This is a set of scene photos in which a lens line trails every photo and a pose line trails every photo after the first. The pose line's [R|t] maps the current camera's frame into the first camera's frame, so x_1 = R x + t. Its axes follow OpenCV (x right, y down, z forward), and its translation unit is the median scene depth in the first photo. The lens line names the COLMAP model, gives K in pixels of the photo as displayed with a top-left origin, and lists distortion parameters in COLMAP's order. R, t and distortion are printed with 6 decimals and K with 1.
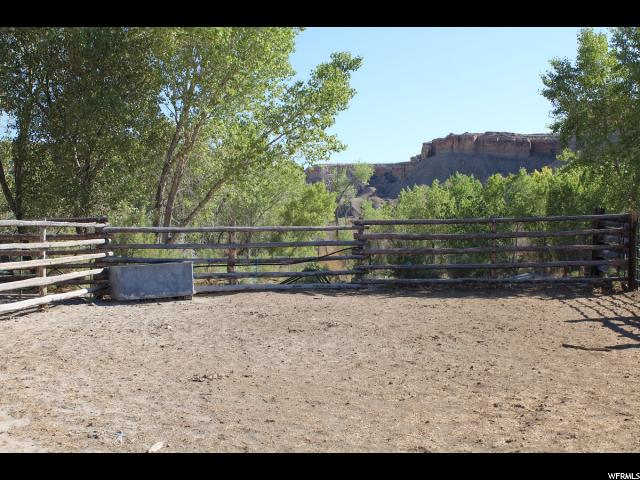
lens RADIAL K [[813.7, 0, 320.0], [0, 813.7, 240.0], [0, 0, 1]] dist [-0.060068, 0.051497]
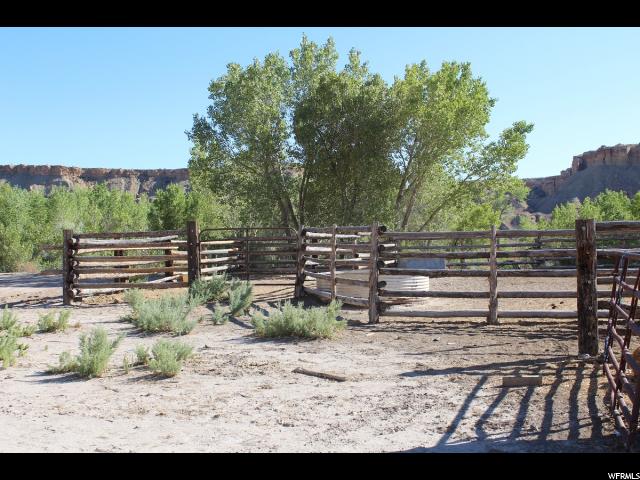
lens RADIAL K [[813.7, 0, 320.0], [0, 813.7, 240.0], [0, 0, 1]] dist [-0.060068, 0.051497]
pose [[0.983661, -0.021530, -0.178739, -0.037664], [0.017398, 0.999545, -0.024657, 0.011197], [0.179188, 0.021145, 0.983588, -0.278345]]
